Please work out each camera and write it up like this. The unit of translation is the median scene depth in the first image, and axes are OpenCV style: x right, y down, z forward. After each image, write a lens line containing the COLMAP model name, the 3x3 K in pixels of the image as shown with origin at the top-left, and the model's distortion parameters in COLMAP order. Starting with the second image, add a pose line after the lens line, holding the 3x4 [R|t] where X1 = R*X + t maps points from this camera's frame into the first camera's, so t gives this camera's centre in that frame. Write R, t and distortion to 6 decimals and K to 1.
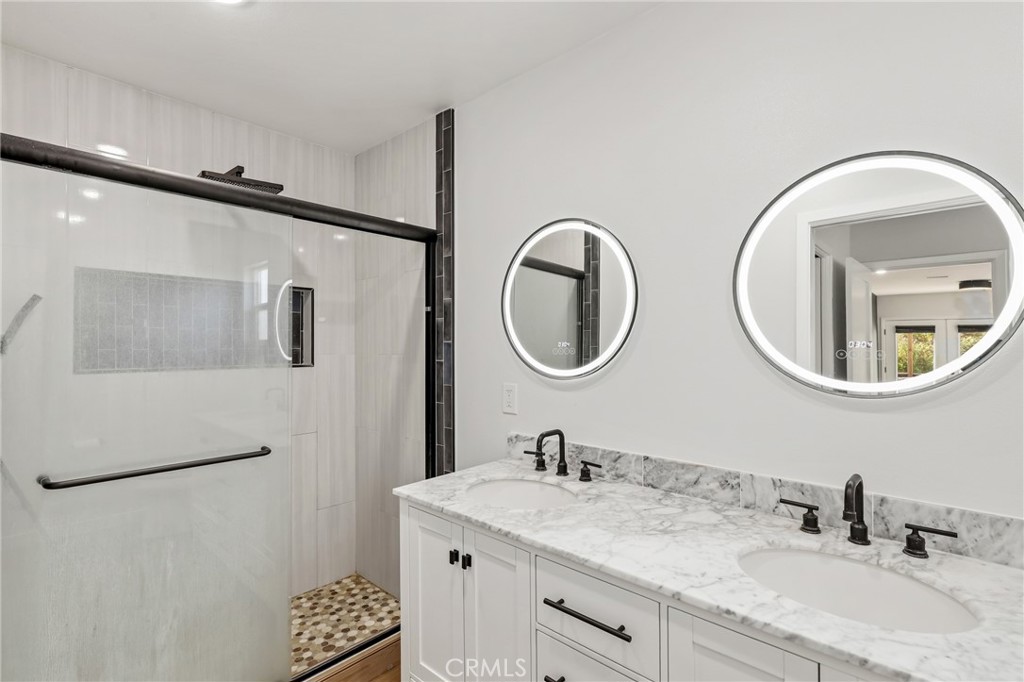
lens RADIAL K [[464.2, 0, 516.2], [0, 464.2, 342.3], [0, 0, 1]] dist [-0.001707, -0.000052]
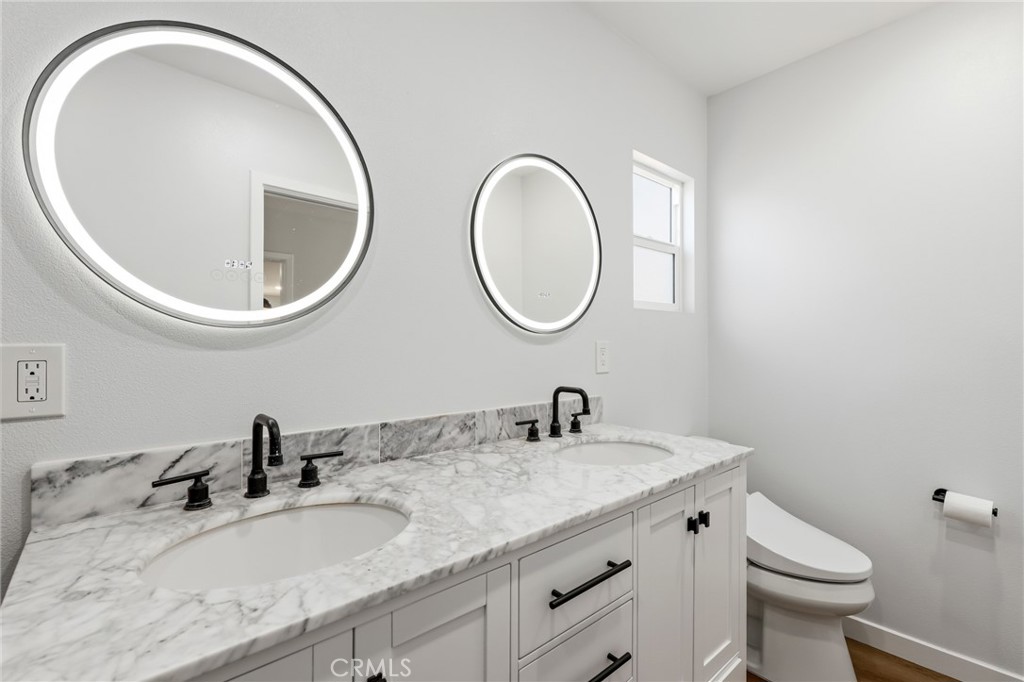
lens RADIAL K [[464.2, 0, 516.2], [0, 464.2, 342.3], [0, 0, 1]] dist [-0.001707, -0.000052]
pose [[0.115810, -0.000969, 0.993271, -0.510482], [-0.006550, 0.999977, 0.001740, 0.119745], [-0.993250, -0.006708, 0.115801, 0.764827]]
